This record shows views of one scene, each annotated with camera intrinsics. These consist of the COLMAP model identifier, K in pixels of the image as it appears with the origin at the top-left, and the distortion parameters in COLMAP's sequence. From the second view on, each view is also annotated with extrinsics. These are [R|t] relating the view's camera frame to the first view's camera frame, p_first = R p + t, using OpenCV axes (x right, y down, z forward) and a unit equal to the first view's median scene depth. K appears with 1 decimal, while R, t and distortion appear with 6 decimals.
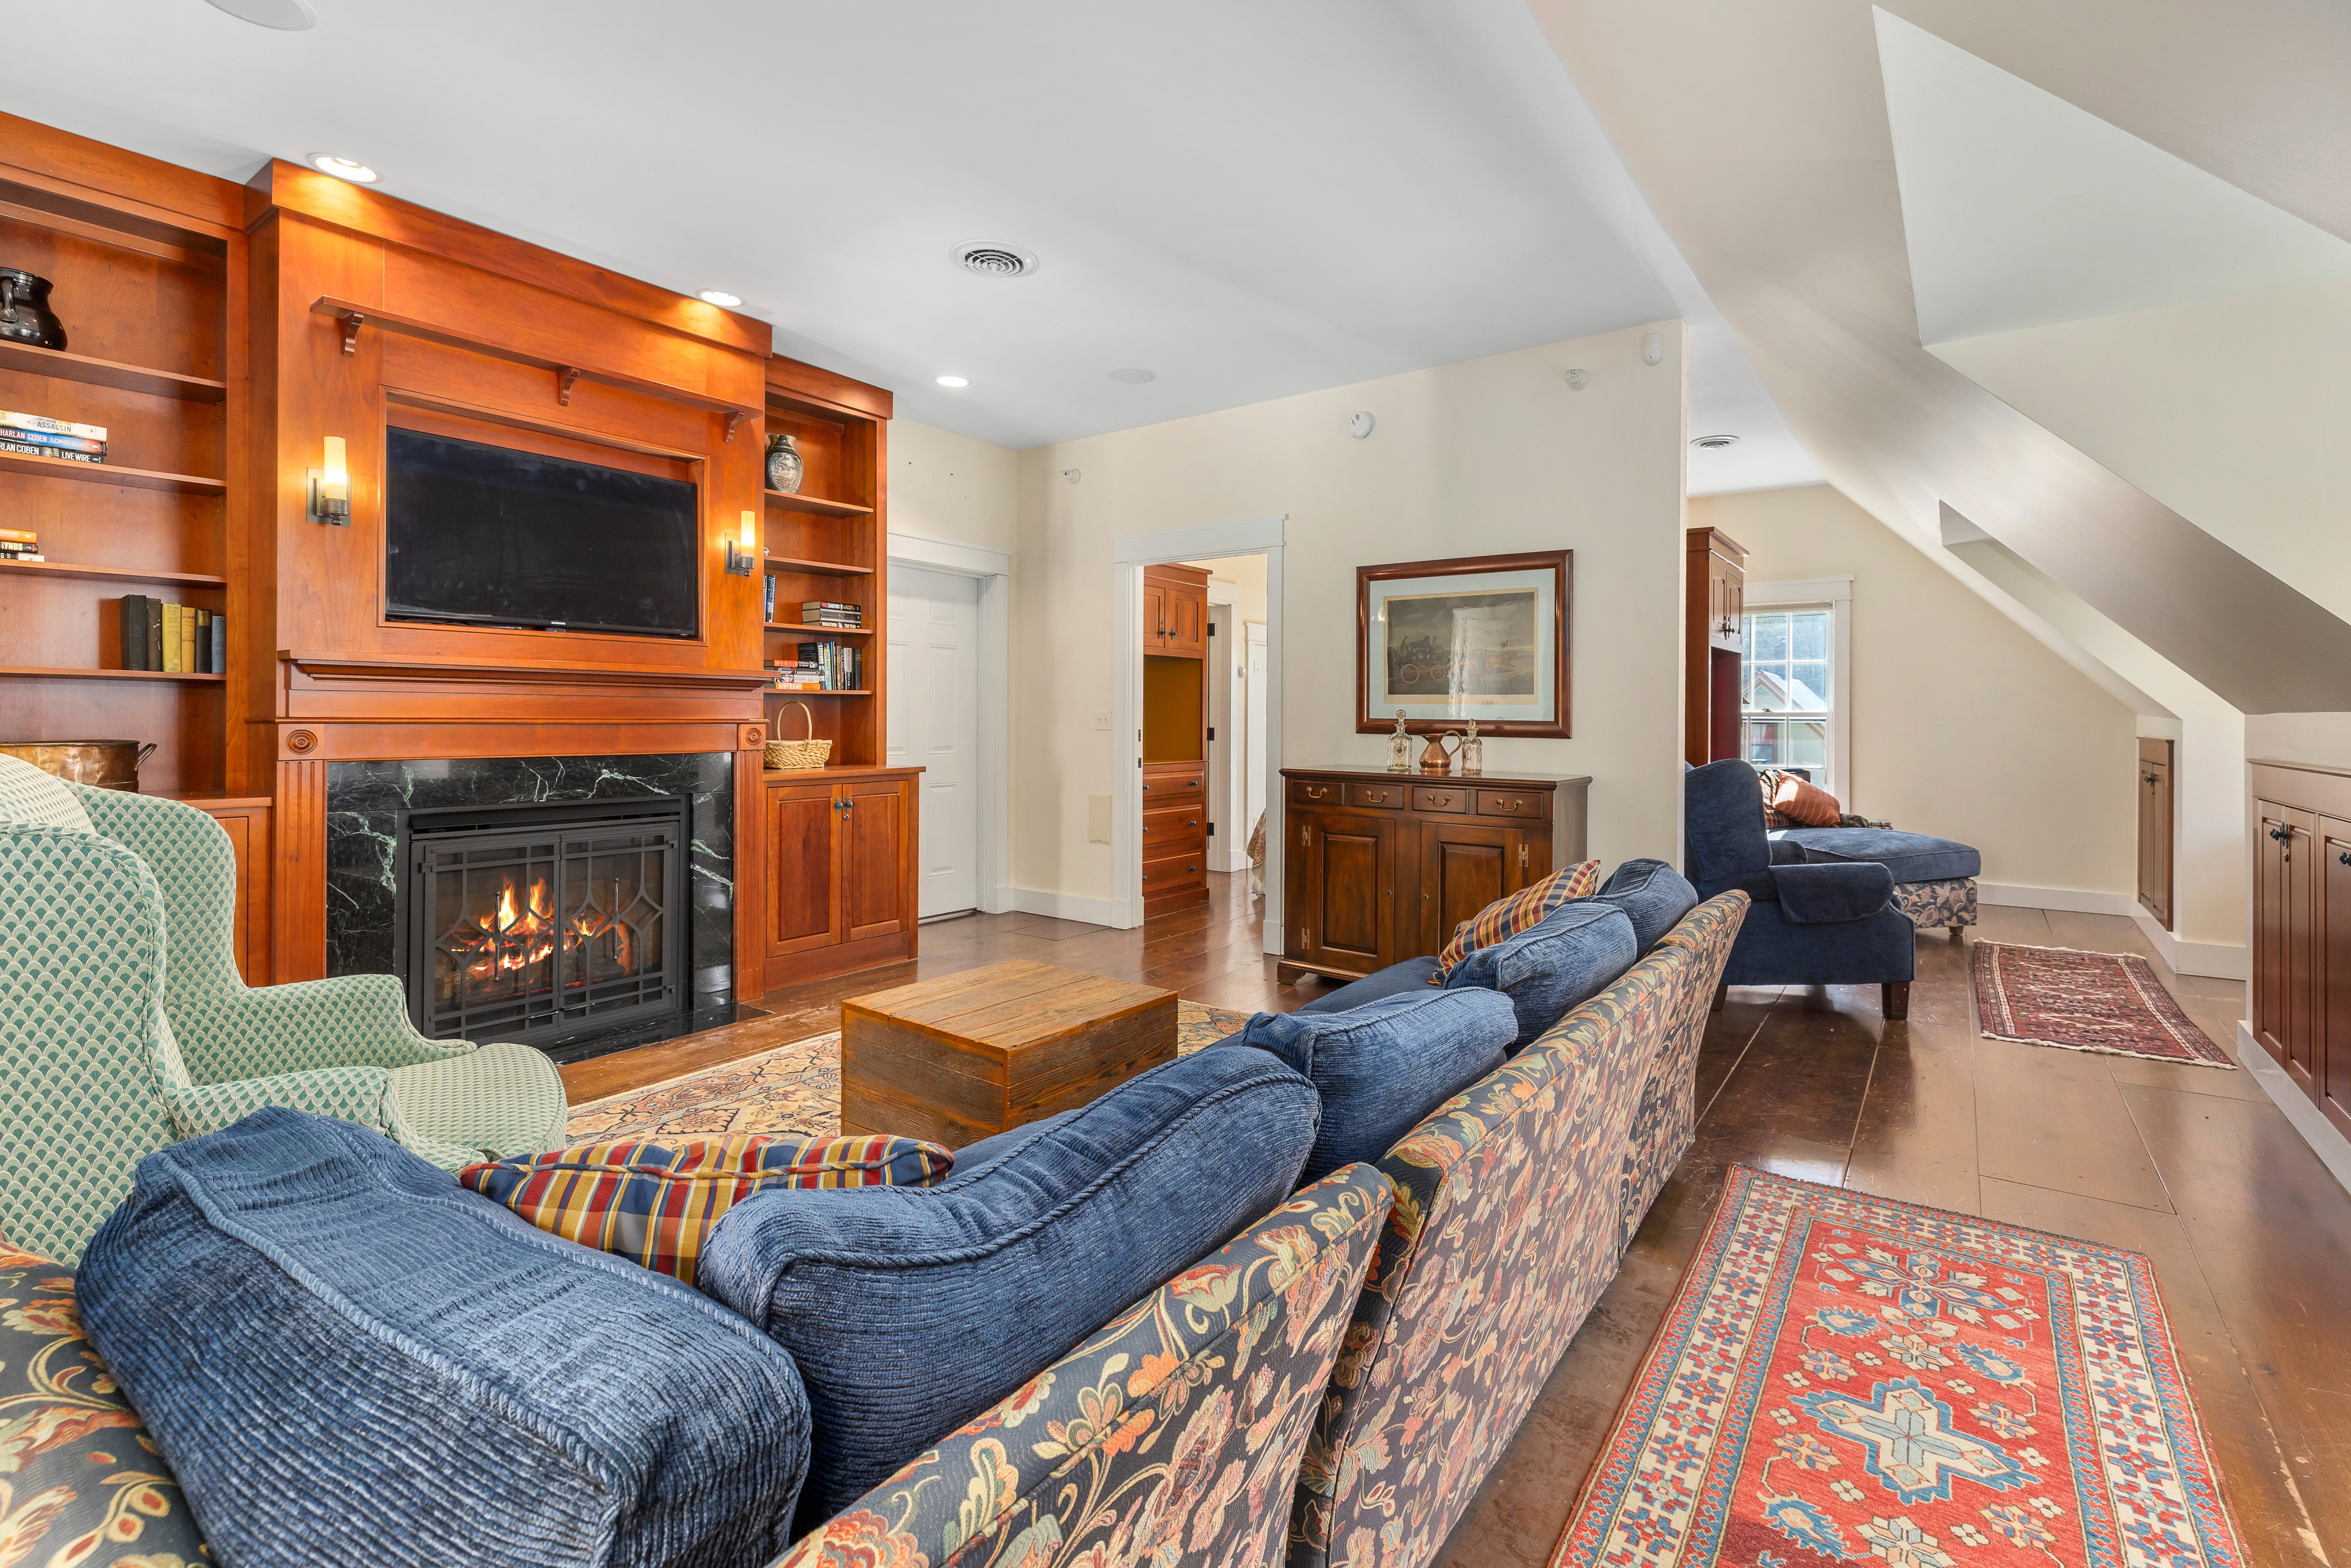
lens RADIAL K [[1055.0, 0, 1178.4], [0, 1055.0, 716.3], [0, 0, 1]] dist [0.000798, 0.000160]
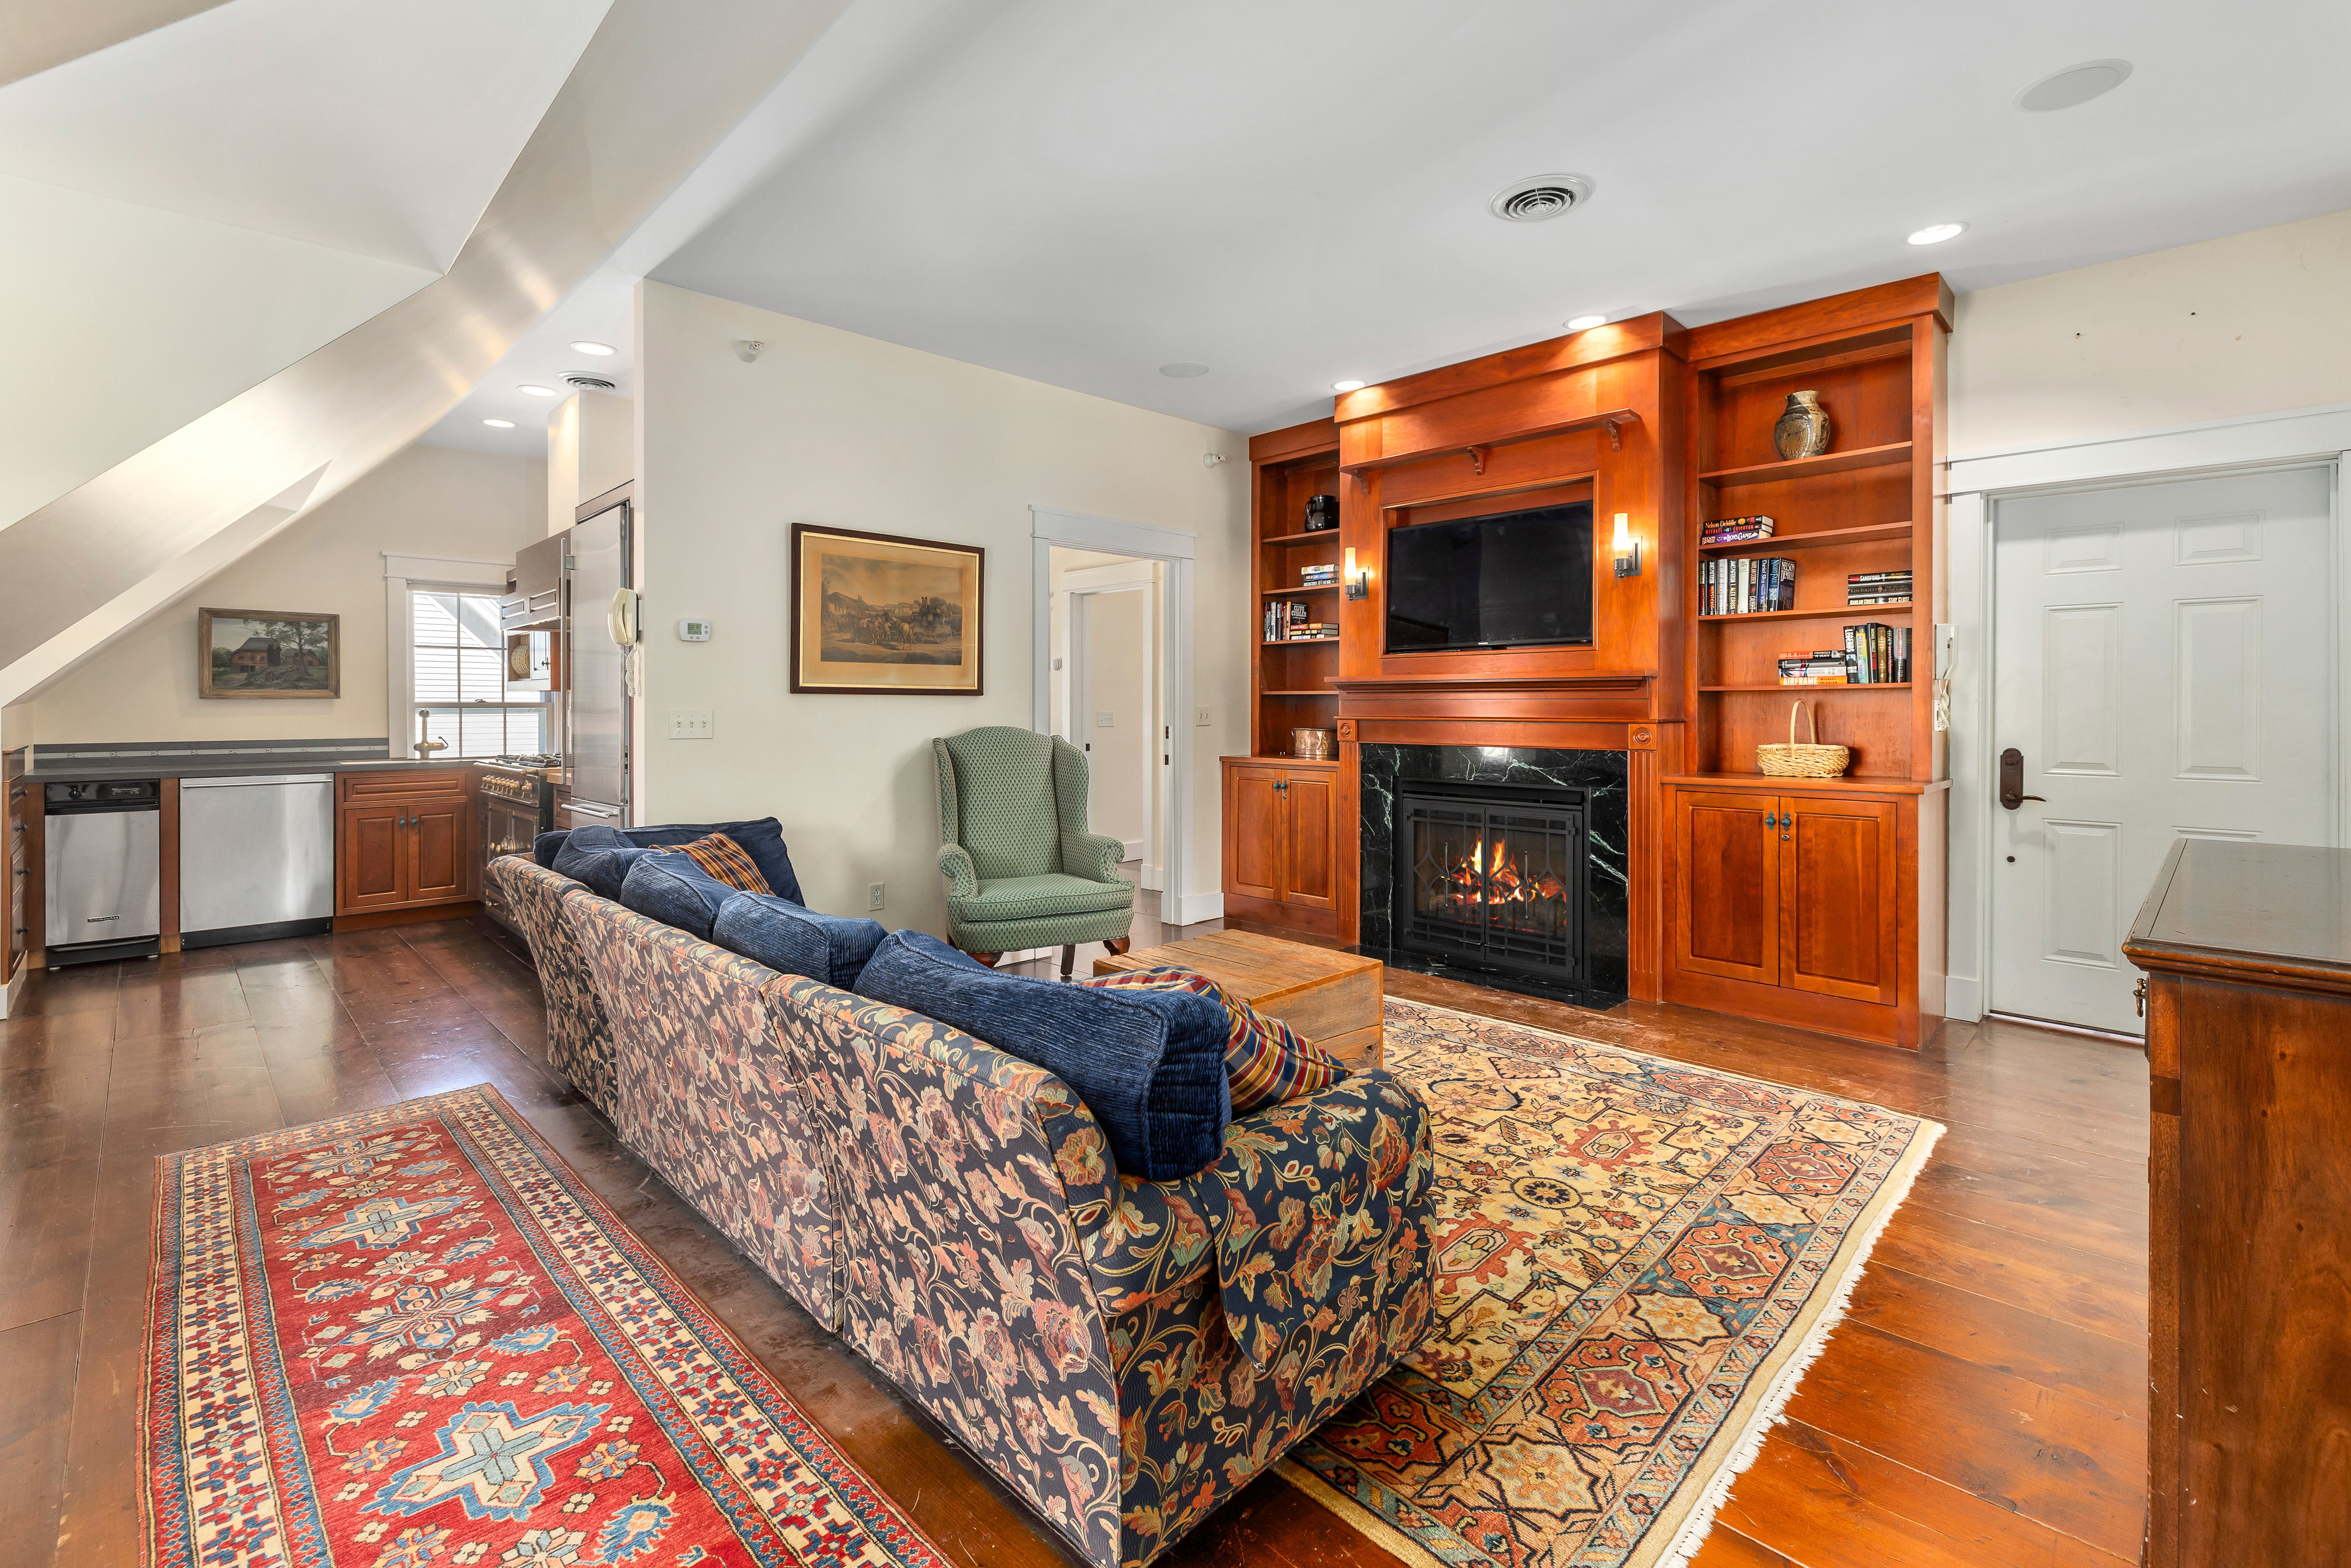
lens RADIAL K [[1032.3, 0, 1178.8], [0, 1032.3, 711.9], [0, 0, 1]] dist [0.000356, 0.000068]
pose [[-0.150910, -0.002599, -0.988544, 0.657477], [-0.001122, 0.999996, -0.002458, -0.000930], [0.988547, 0.000738, -0.150912, 0.754942]]
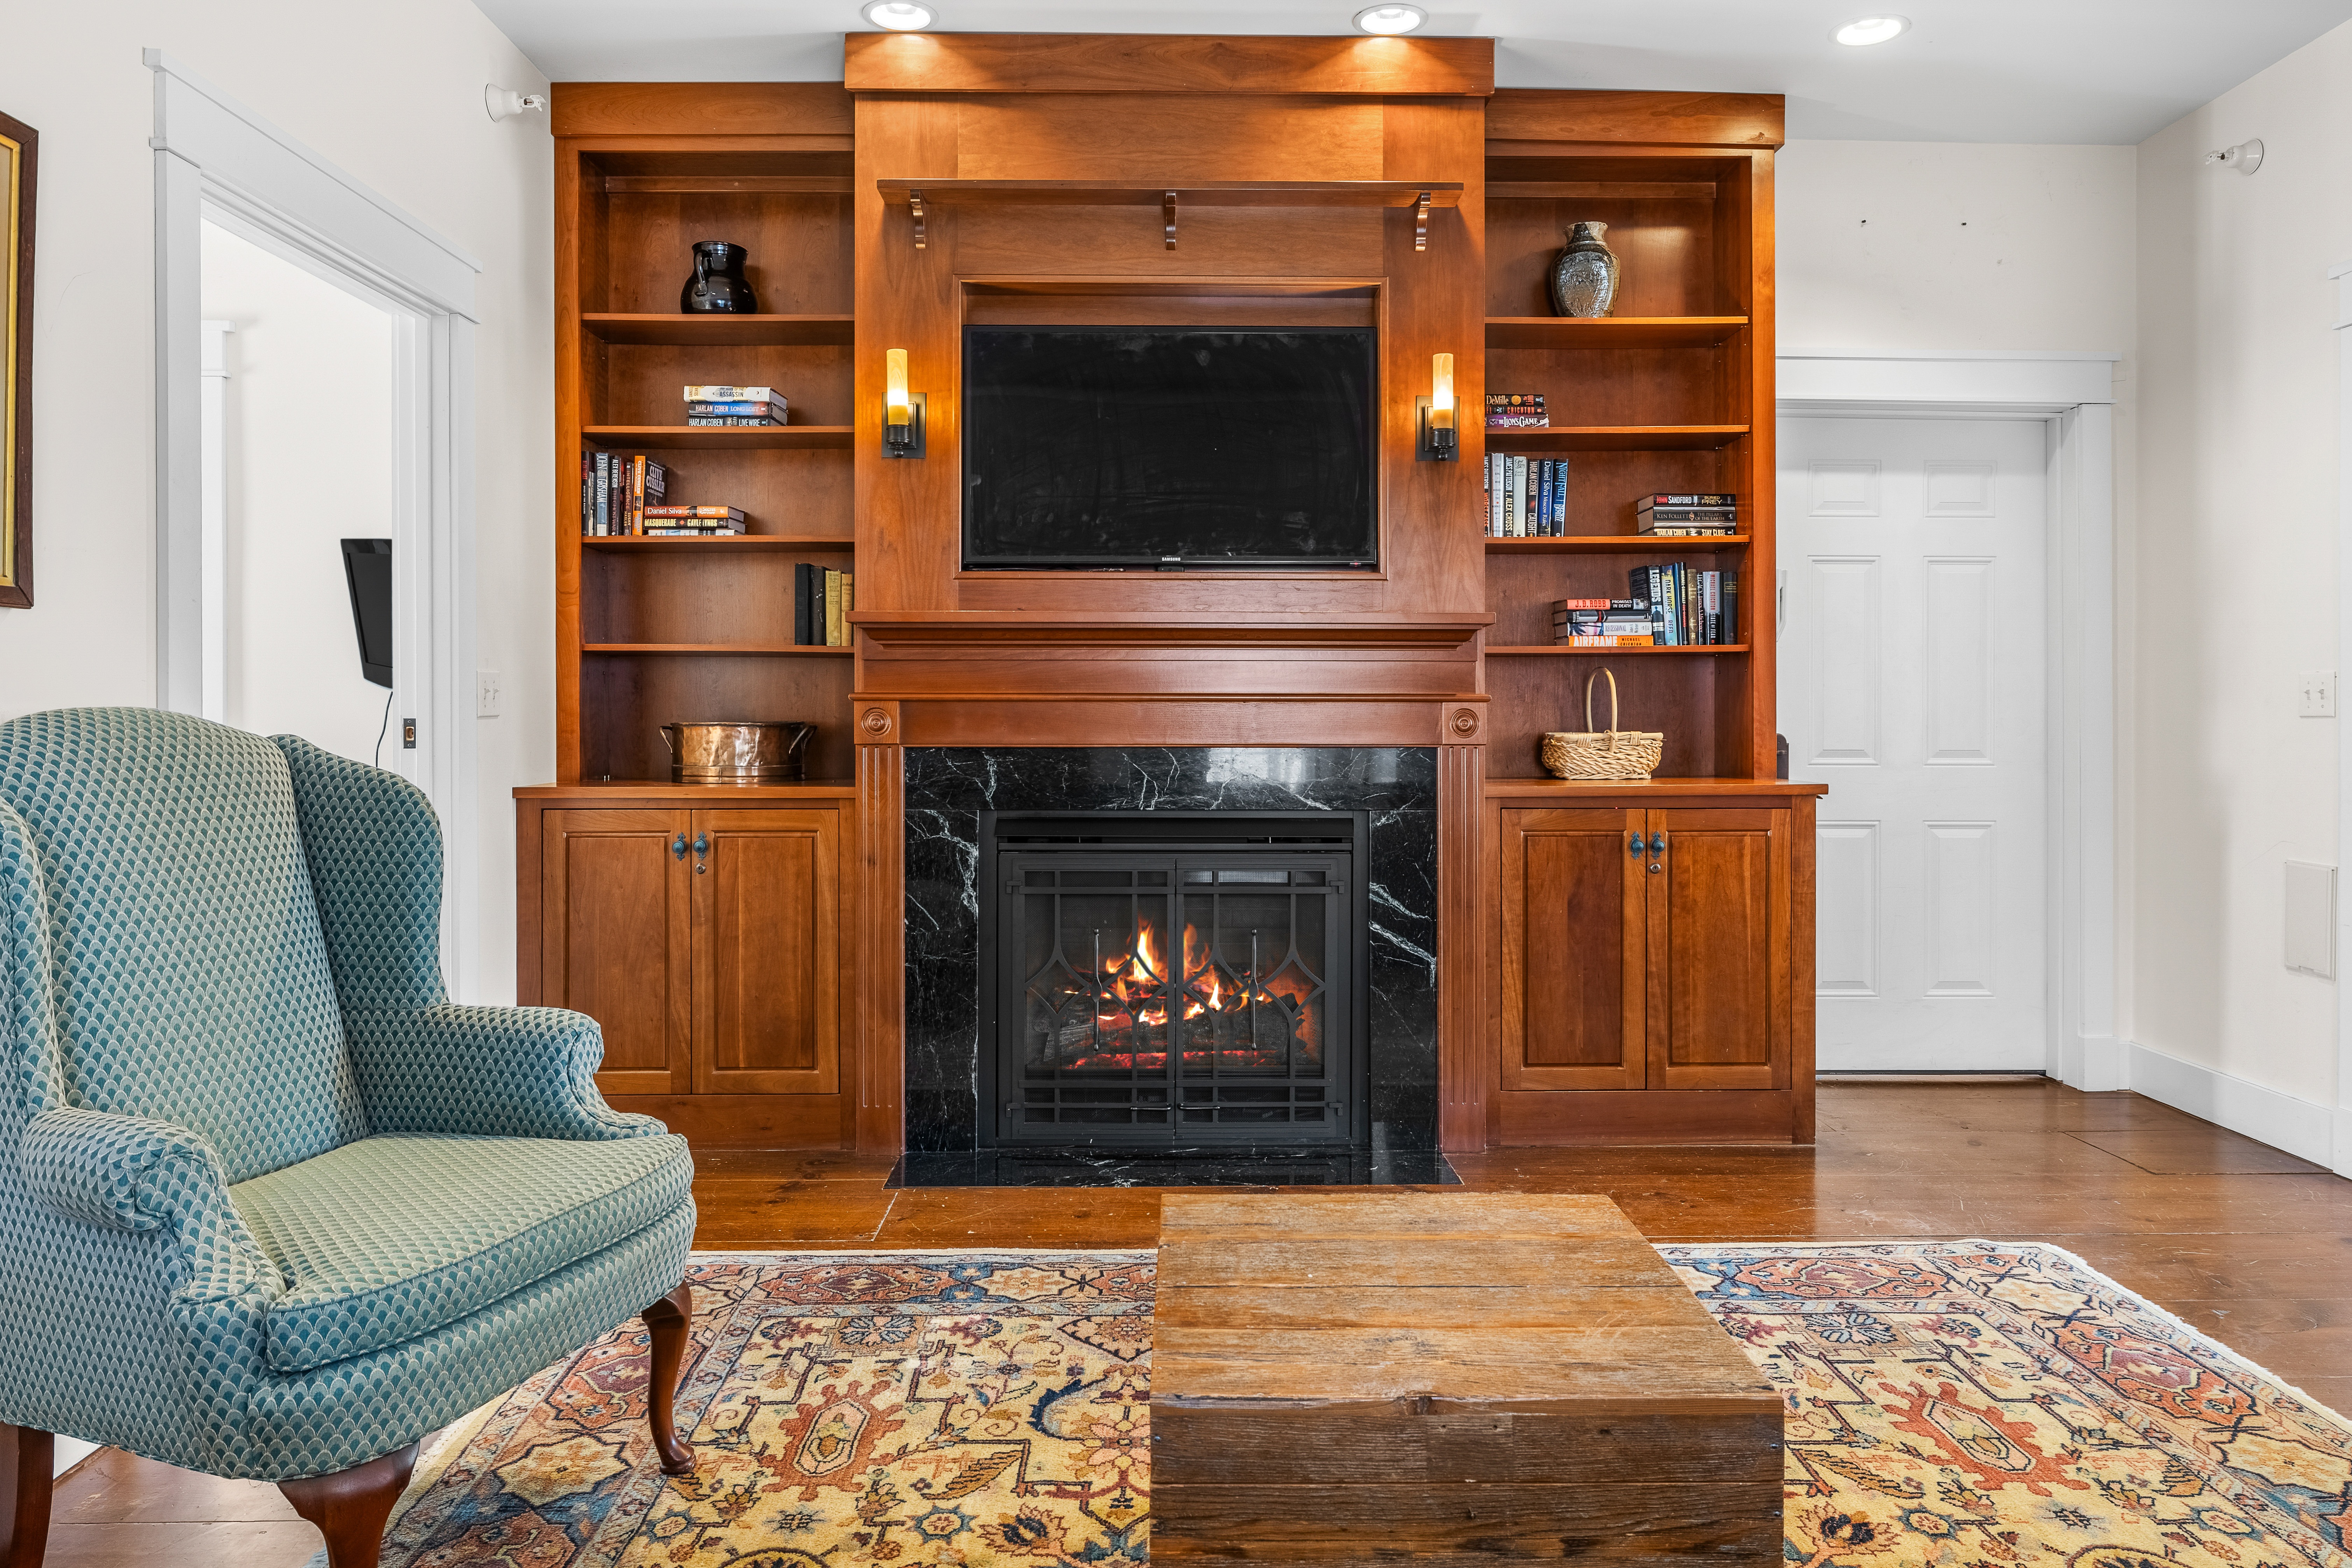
lens RADIAL K [[1498.2, 0, 1185.9], [0, 1498.2, 722.9], [0, 0, 1]] dist [-0.003409, -0.000847]
pose [[0.606531, -0.001653, -0.795058, 0.198662], [0.004148, 0.999991, 0.001086, 0.018784], [0.795049, -0.003957, 0.606533, 0.365270]]
